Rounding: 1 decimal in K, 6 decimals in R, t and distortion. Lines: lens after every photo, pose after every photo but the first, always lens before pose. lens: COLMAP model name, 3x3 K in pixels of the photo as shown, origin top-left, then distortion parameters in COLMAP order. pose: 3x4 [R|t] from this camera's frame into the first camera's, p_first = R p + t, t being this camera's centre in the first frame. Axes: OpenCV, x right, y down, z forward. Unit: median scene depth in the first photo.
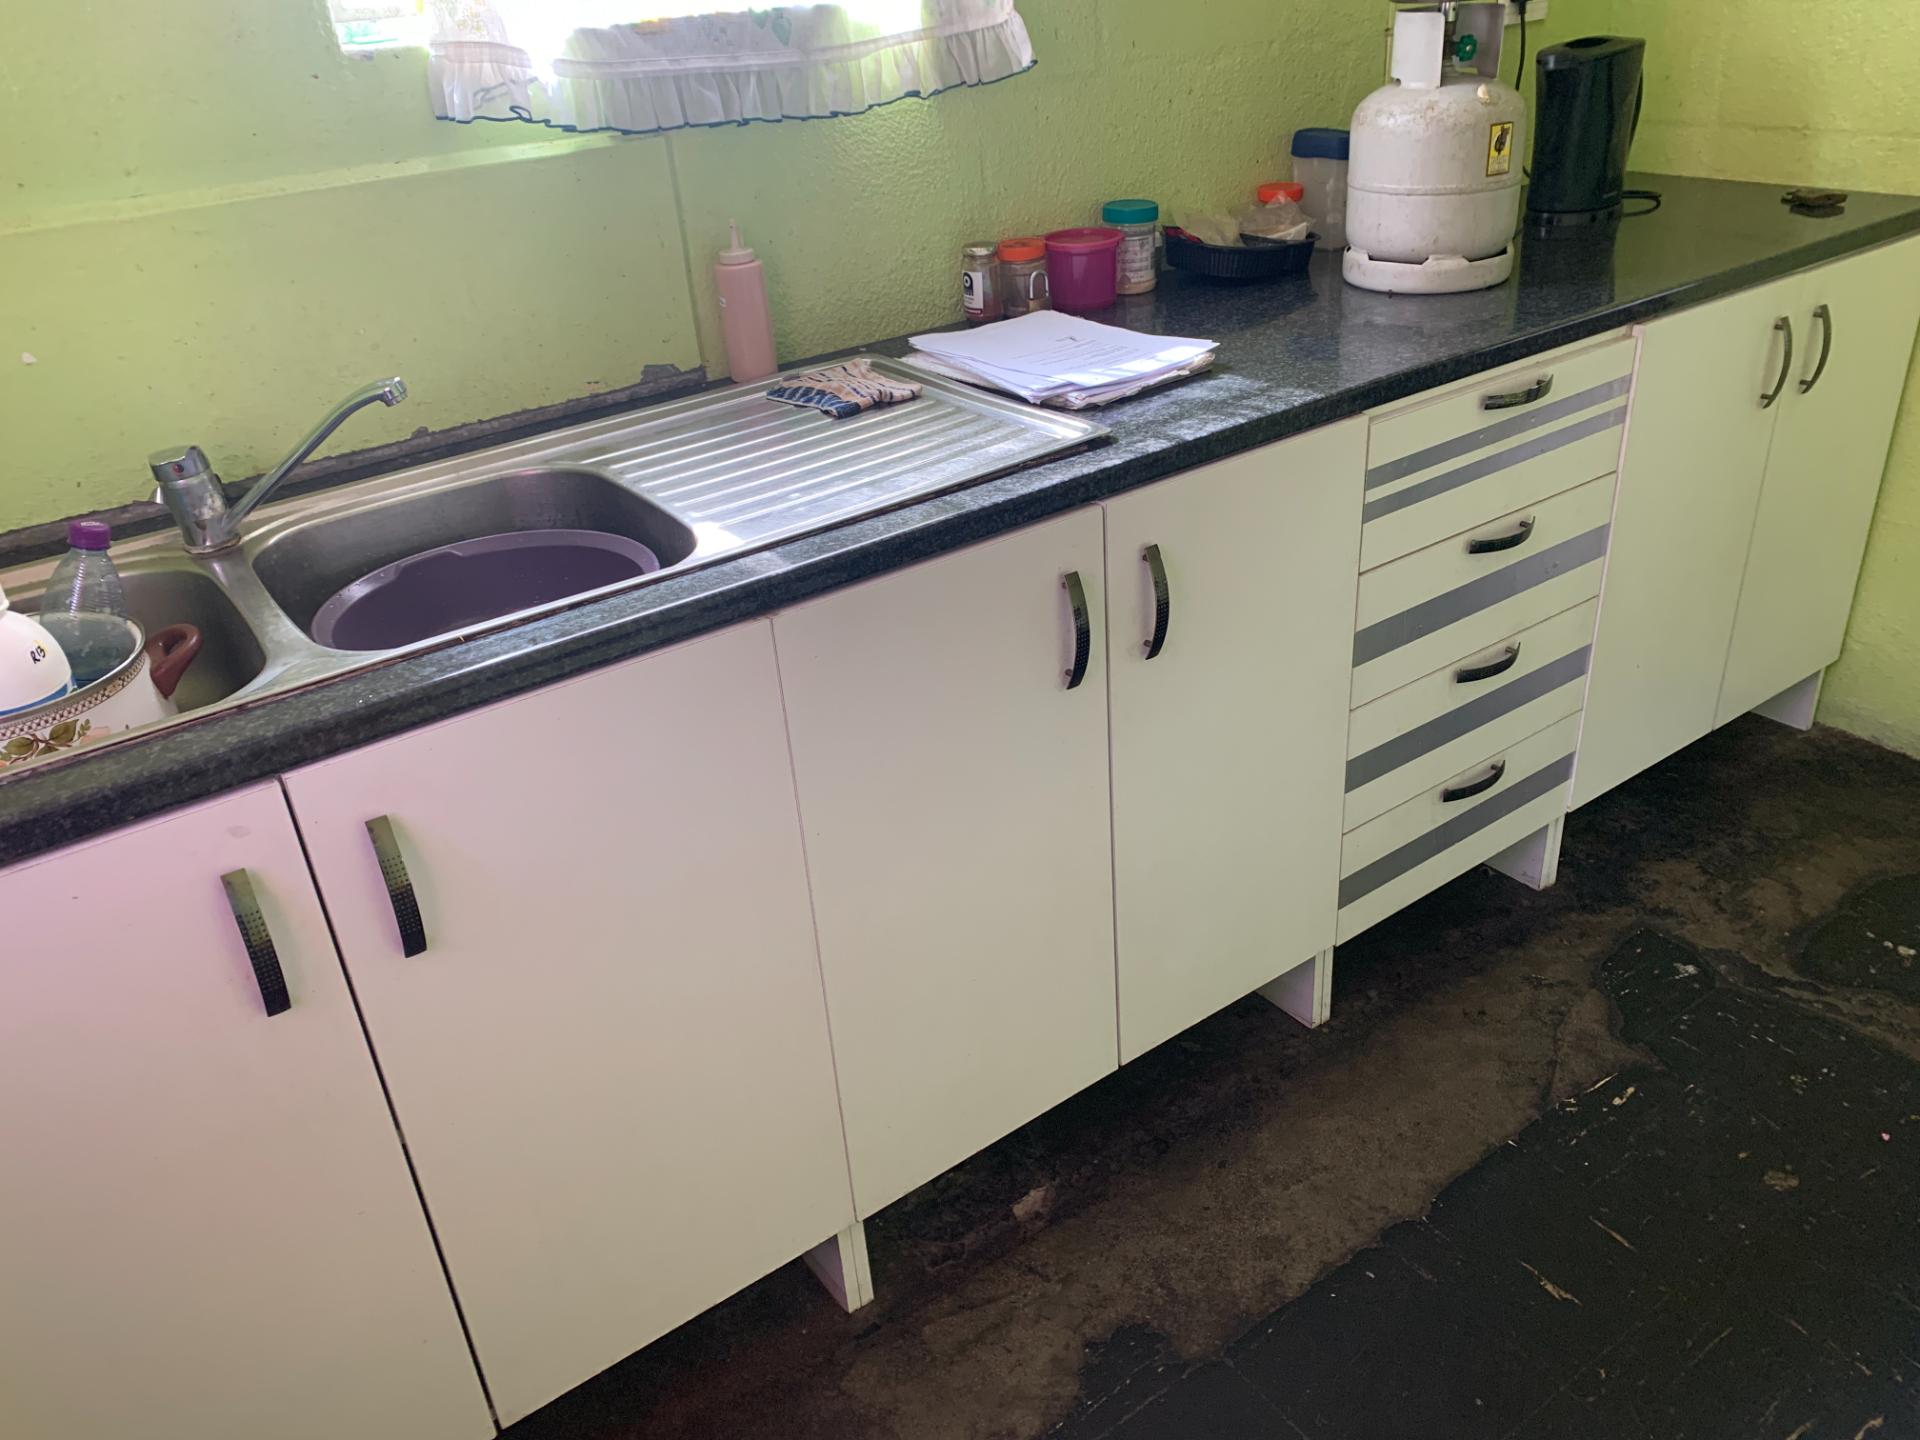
lens RADIAL K [[1460.8, 0, 961.9], [0, 1460.8, 716.3], [0, 0, 1]] dist [0.018680, -0.017705]
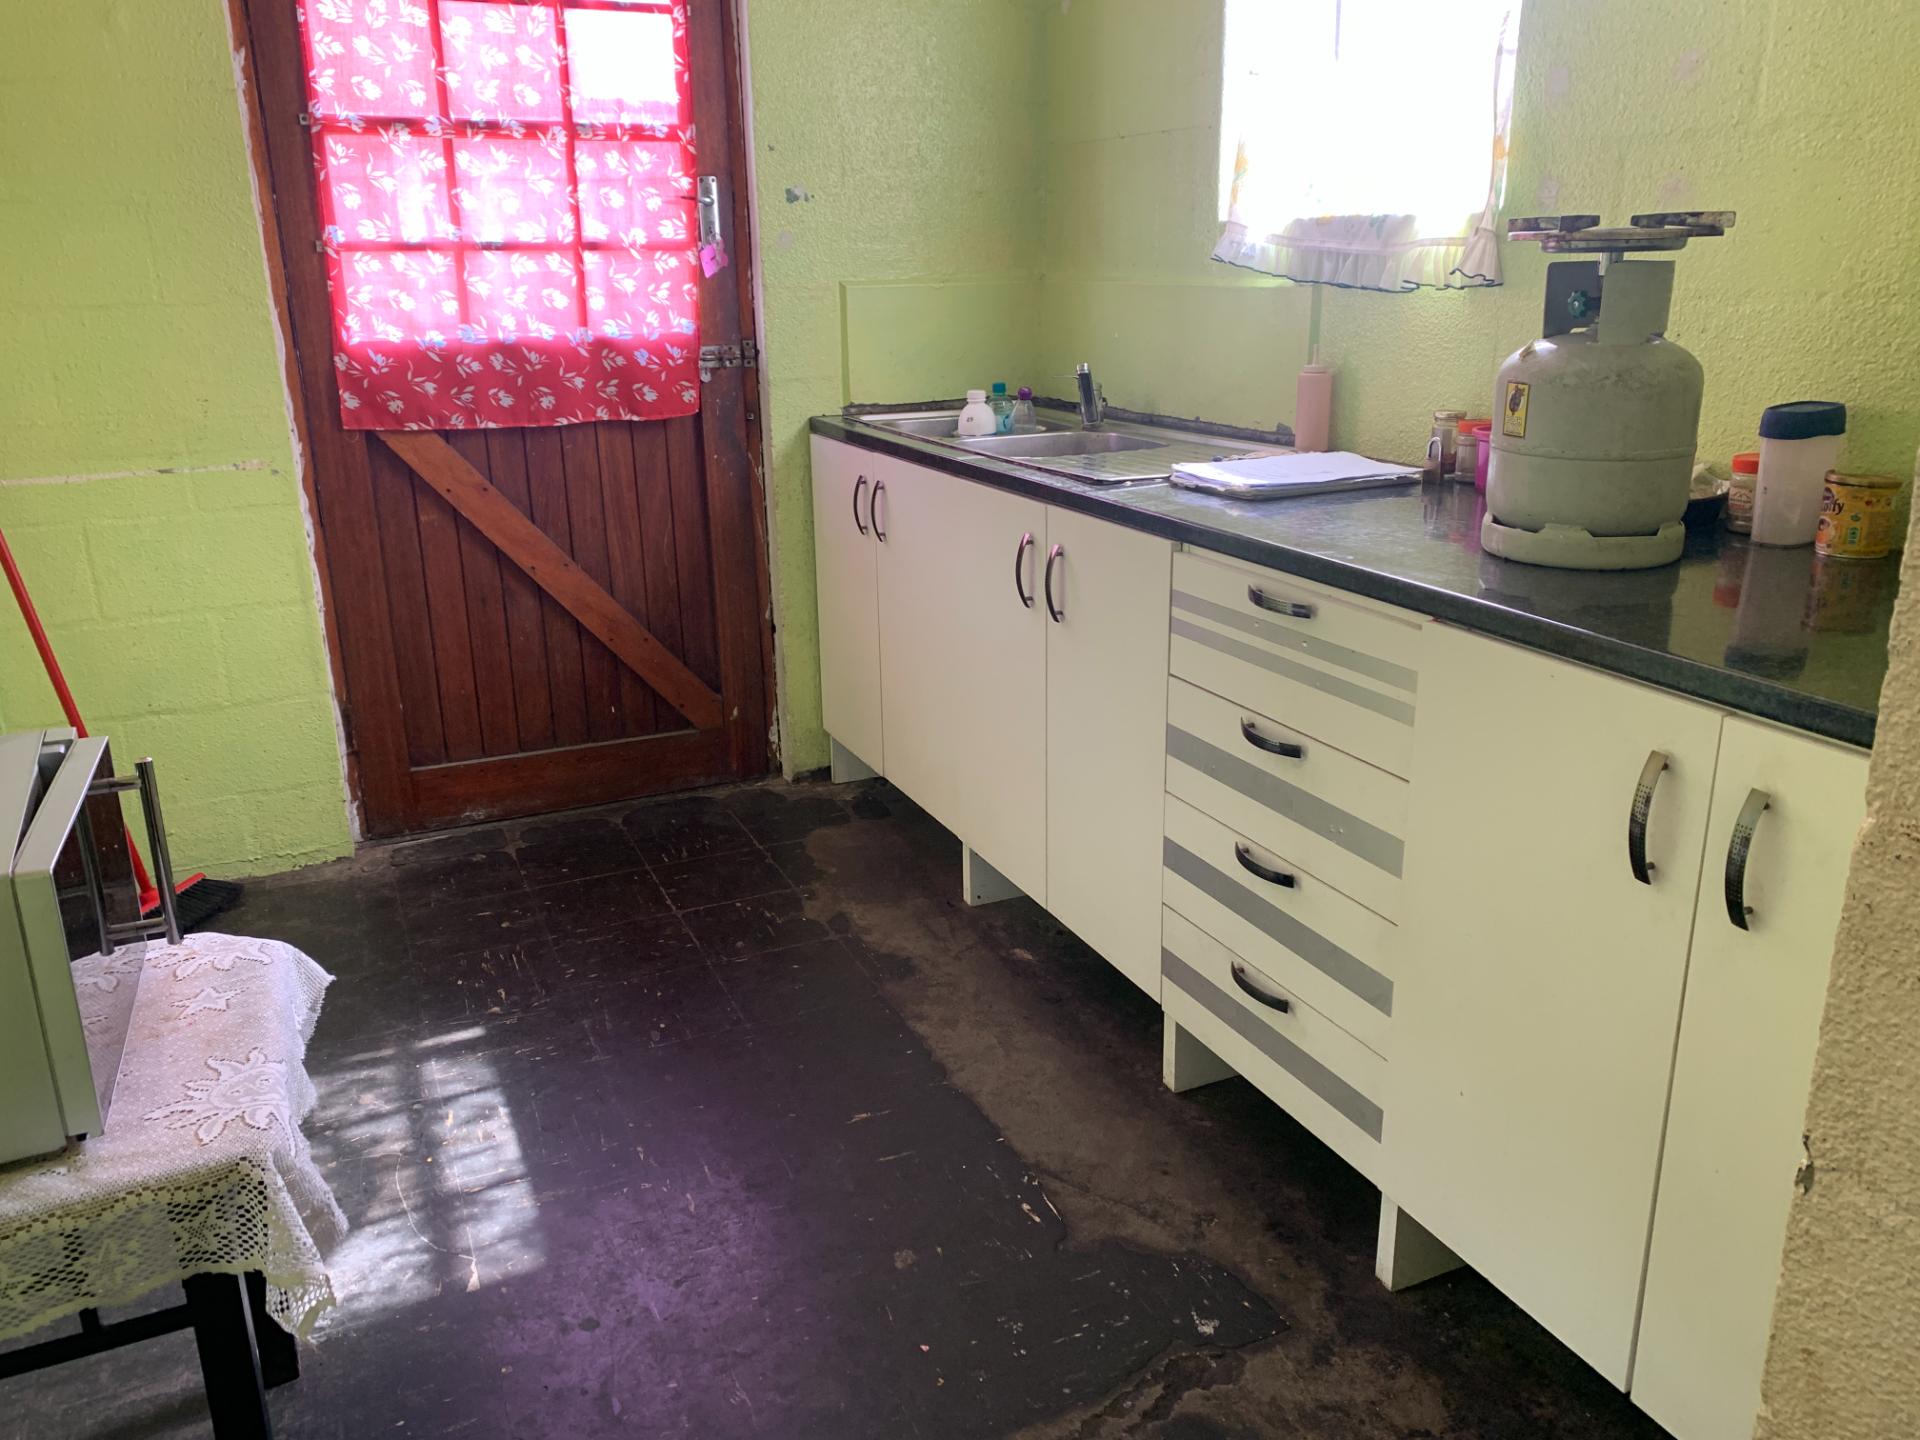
lens RADIAL K [[1460.8, 0, 967.0], [0, 1460.8, 721.4], [0, 0, 1]] dist [0.018680, -0.017705]
pose [[-0.183462, 0.370974, -0.910341, 1.253474], [-0.440611, 0.796793, 0.413499, -0.433880], [0.878751, 0.476968, 0.017274, 0.737659]]
